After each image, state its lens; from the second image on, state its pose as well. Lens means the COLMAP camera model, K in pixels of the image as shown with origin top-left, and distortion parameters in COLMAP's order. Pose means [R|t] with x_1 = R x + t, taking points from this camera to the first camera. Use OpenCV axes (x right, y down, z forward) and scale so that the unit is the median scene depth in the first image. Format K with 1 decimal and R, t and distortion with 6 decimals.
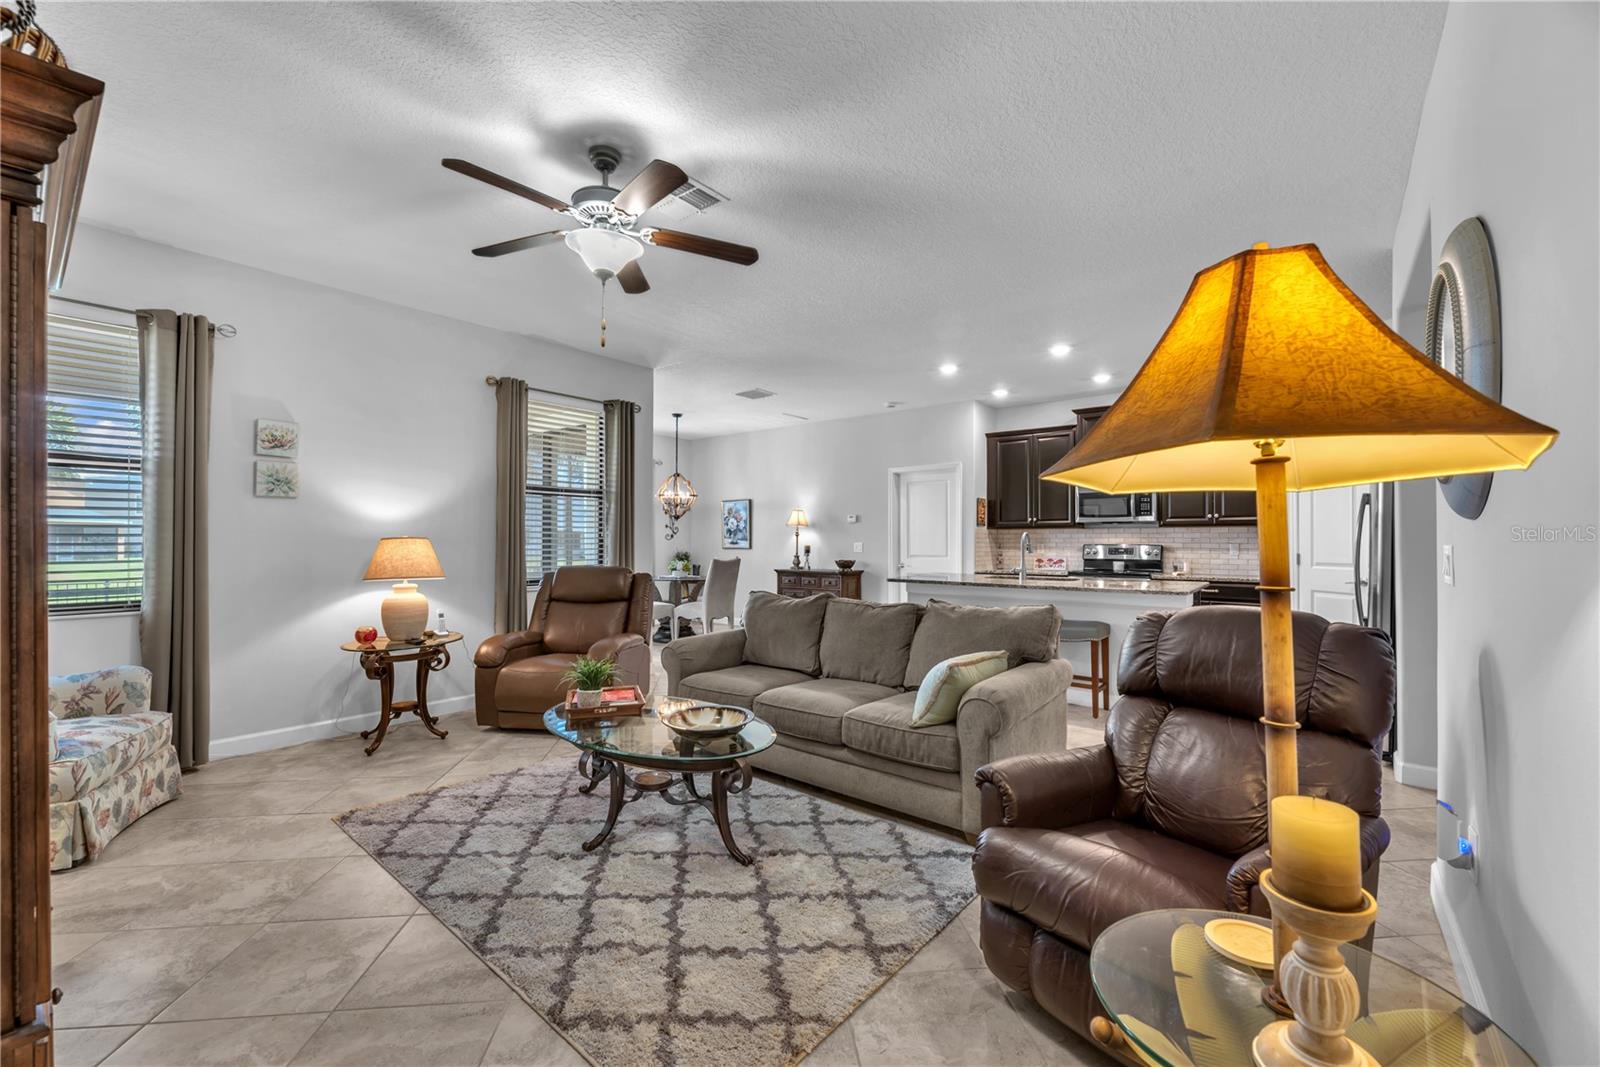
lens RADIAL K [[654.7, 0, 796.3], [0, 654.7, 531.2], [0, 0, 1]] dist [0.000109, -0.000149]
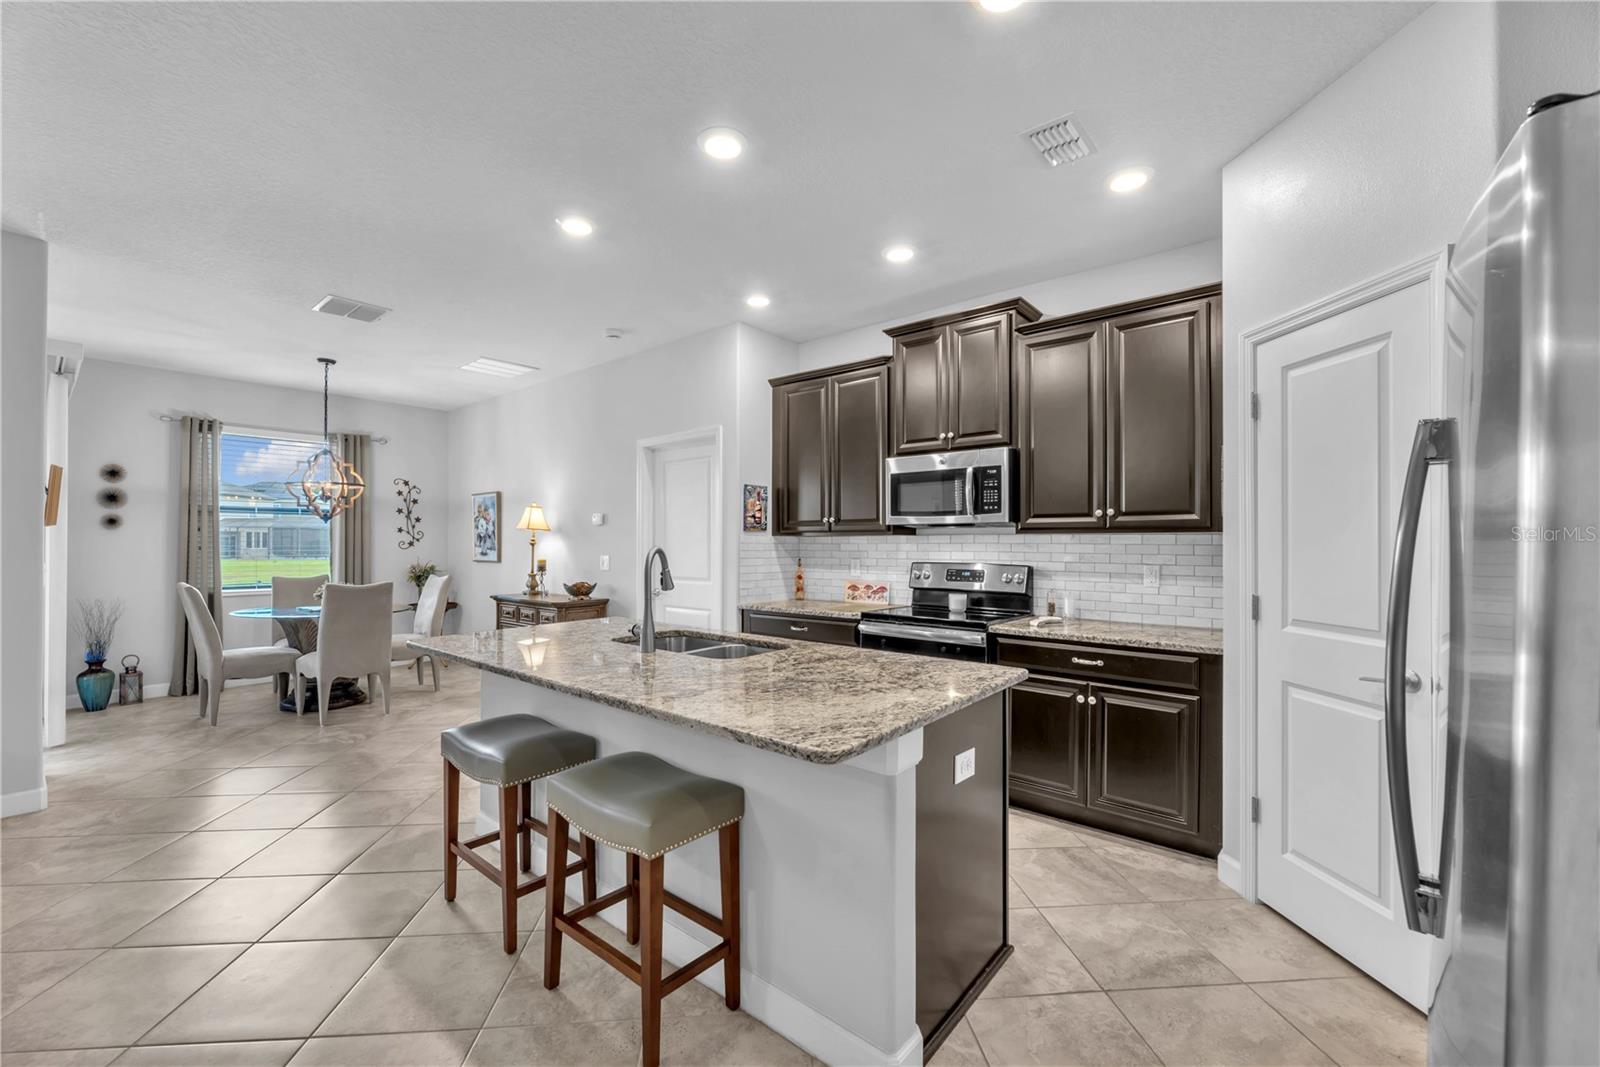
lens RADIAL K [[654.7, 0, 789.2], [0, 654.7, 539.7], [0, 0, 1]] dist [0.000109, -0.000149]
pose [[0.999547, -0.001046, -0.030073, 0.362056], [0.001408, 0.999927, 0.012000, -0.007591], [0.030059, -0.012037, 0.999476, 0.426960]]
